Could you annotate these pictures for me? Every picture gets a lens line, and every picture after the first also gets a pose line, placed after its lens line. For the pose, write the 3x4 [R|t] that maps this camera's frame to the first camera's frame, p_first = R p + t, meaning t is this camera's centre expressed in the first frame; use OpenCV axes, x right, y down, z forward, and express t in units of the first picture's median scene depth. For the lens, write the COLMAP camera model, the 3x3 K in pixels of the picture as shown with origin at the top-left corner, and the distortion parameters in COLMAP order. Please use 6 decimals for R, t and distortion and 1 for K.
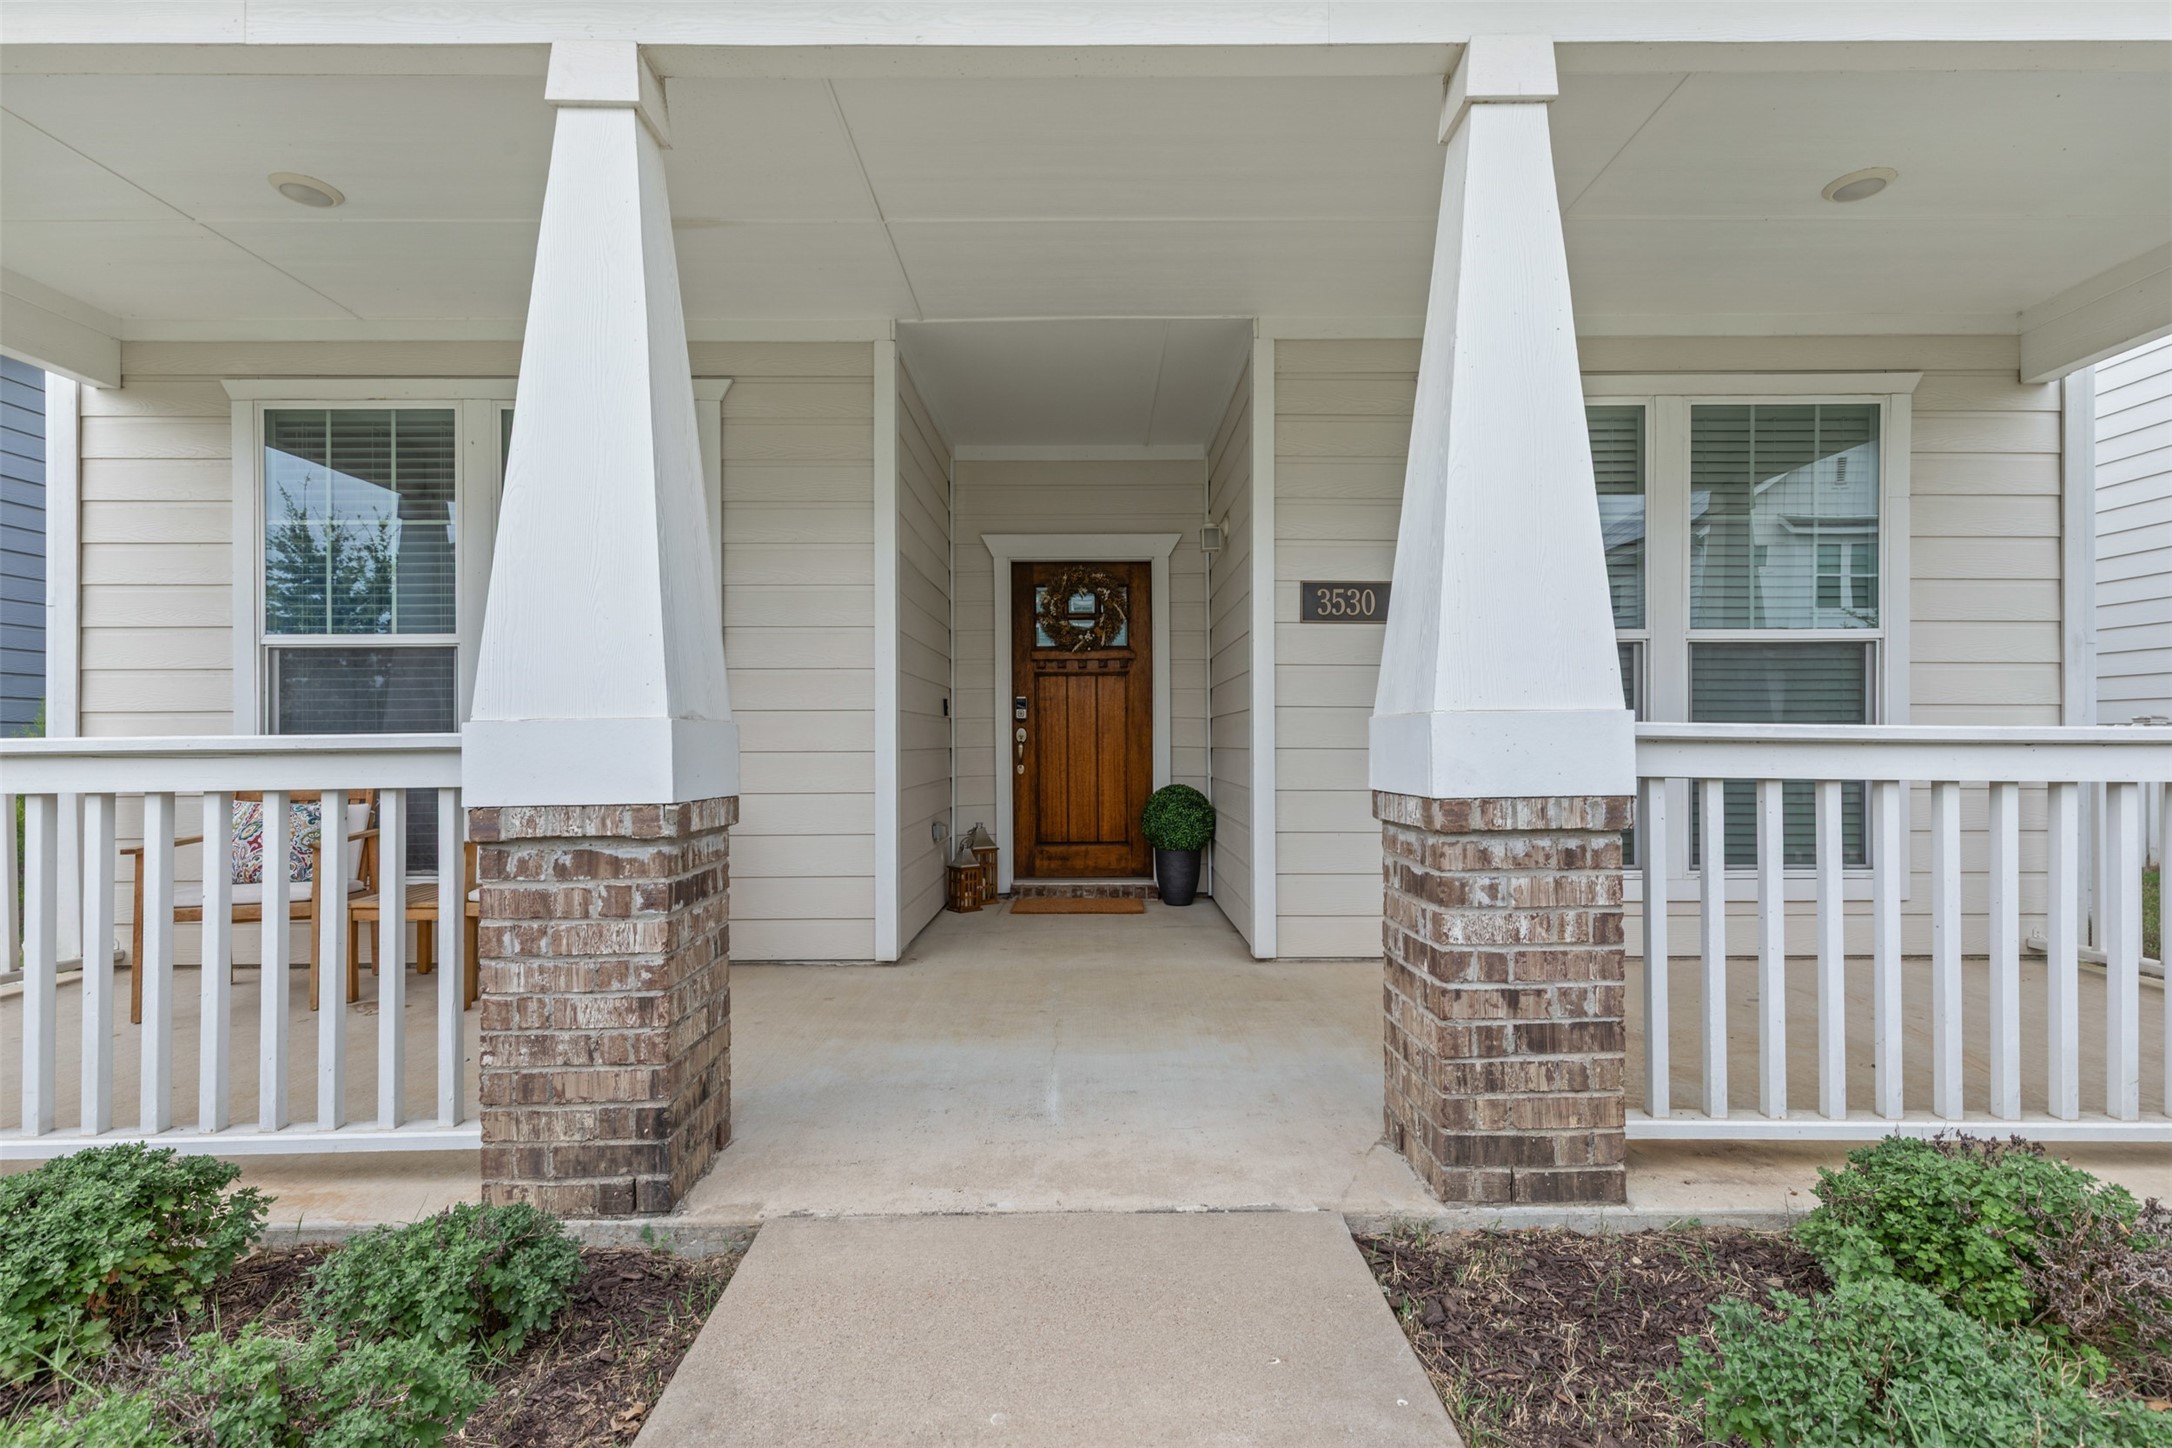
lens RADIAL K [[976.2, 0, 1089.9], [0, 976.2, 723.6], [0, 0, 1]] dist [0.007303, -0.001413]
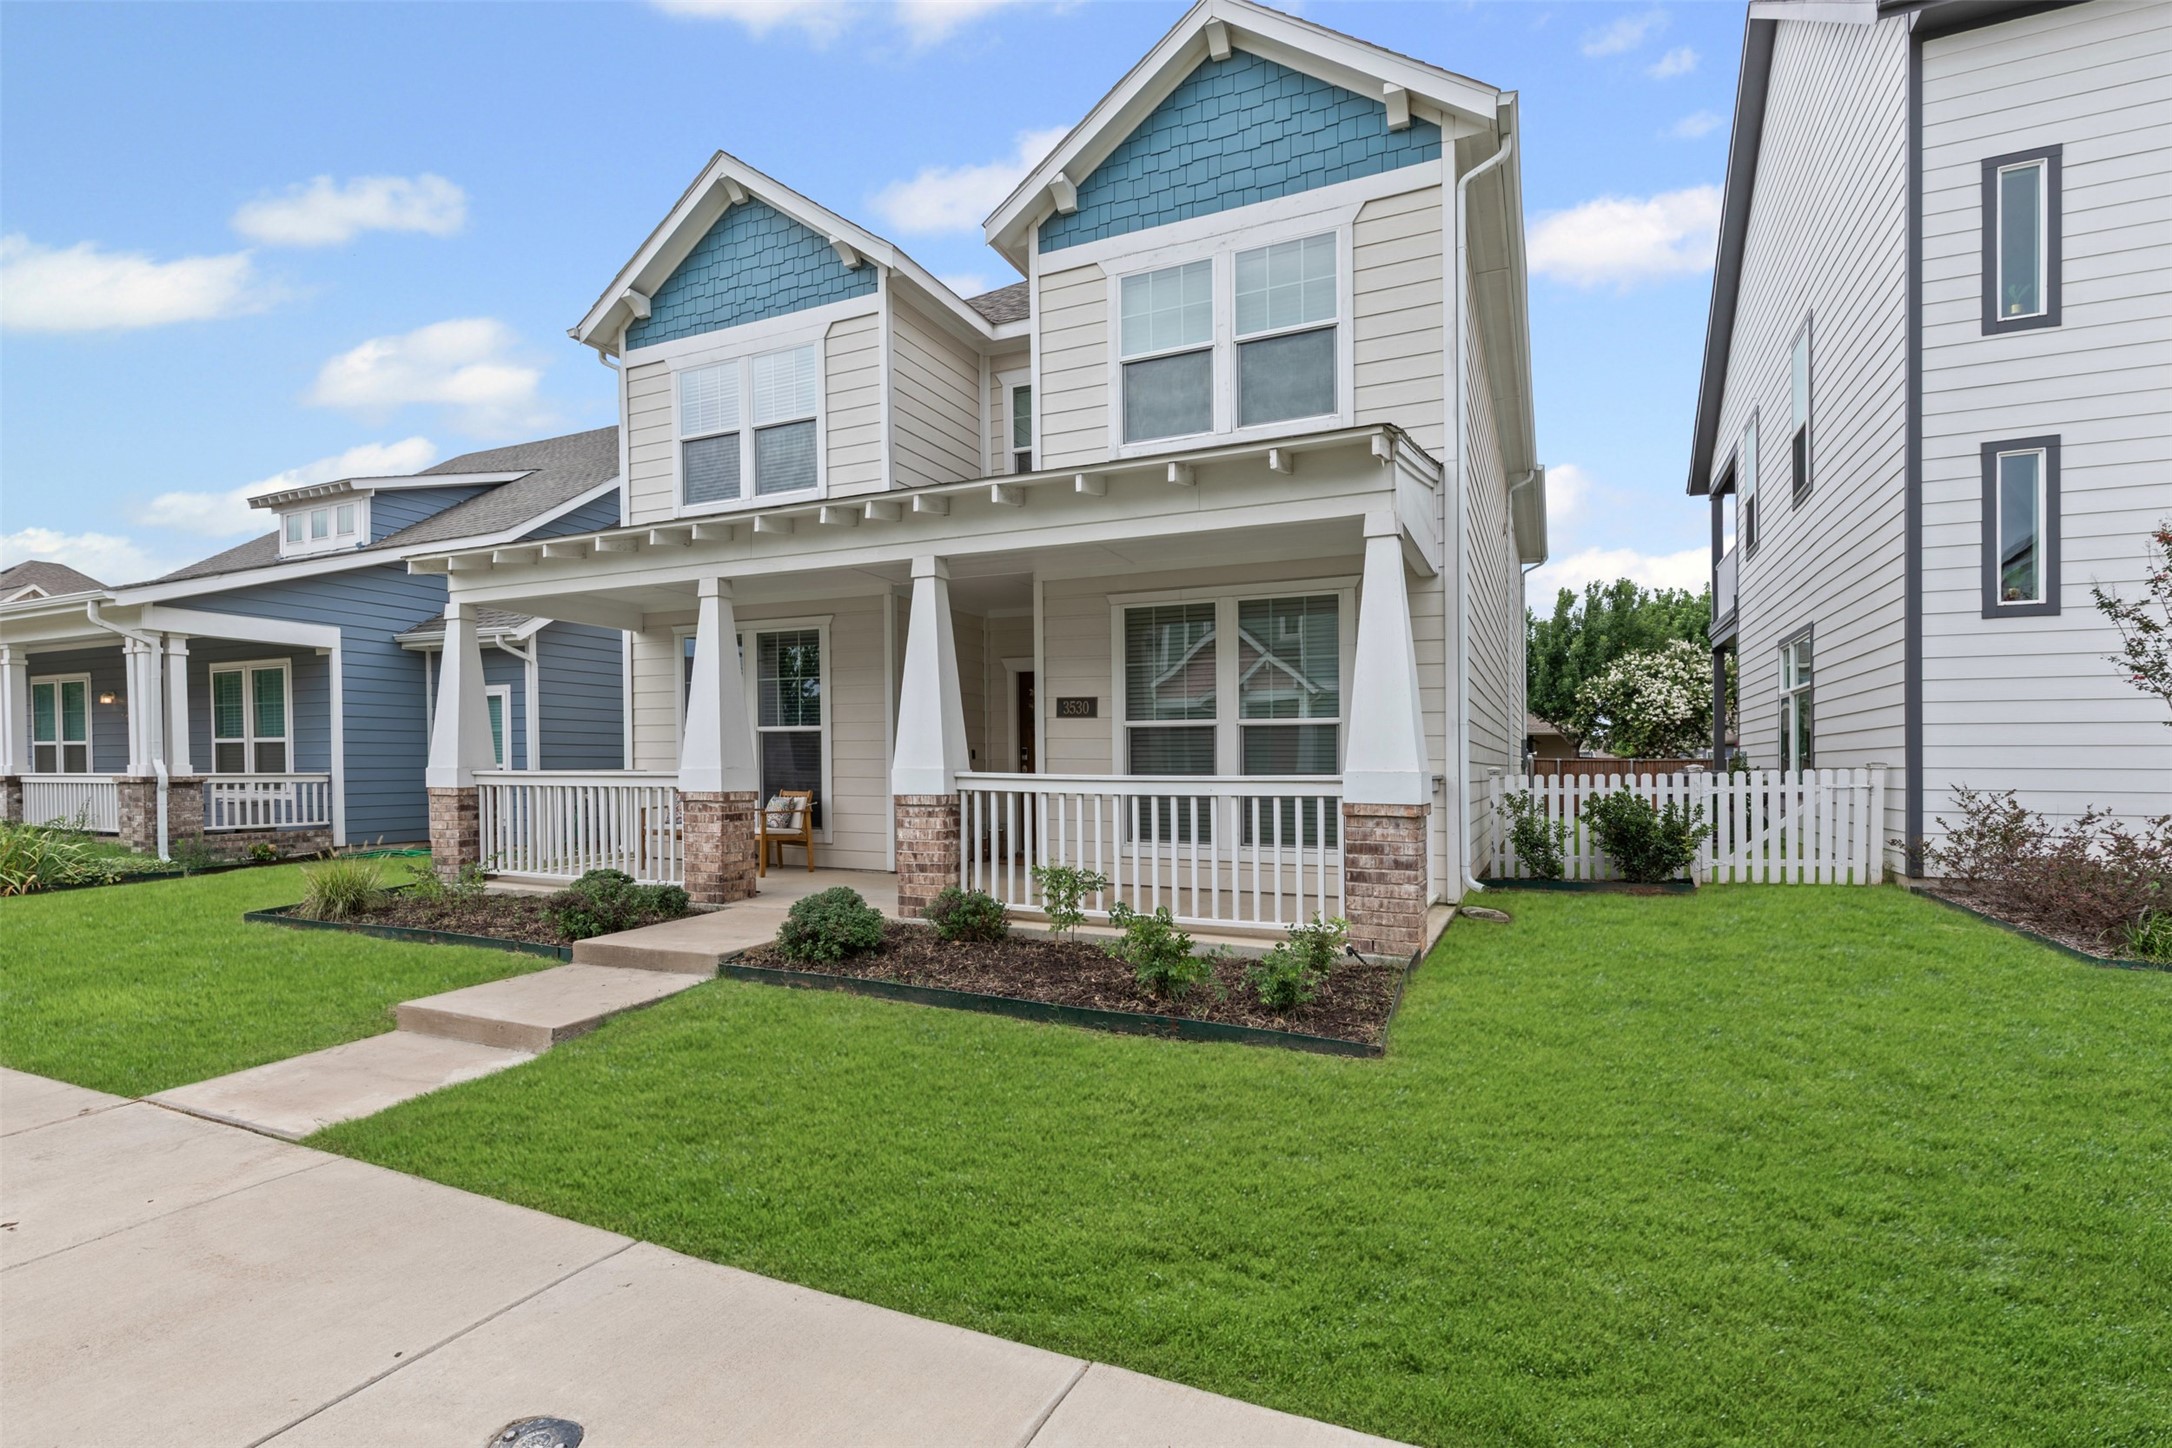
lens RADIAL K [[976.2, 0, 1065.1], [0, 976.2, 761.2], [0, 0, 1]] dist [0.007303, -0.001413]
pose [[0.904746, 0.006092, -0.425908, 2.191129], [-0.000026, 0.999898, 0.014248, -0.081885], [0.425952, -0.012879, 0.904654, -1.685429]]
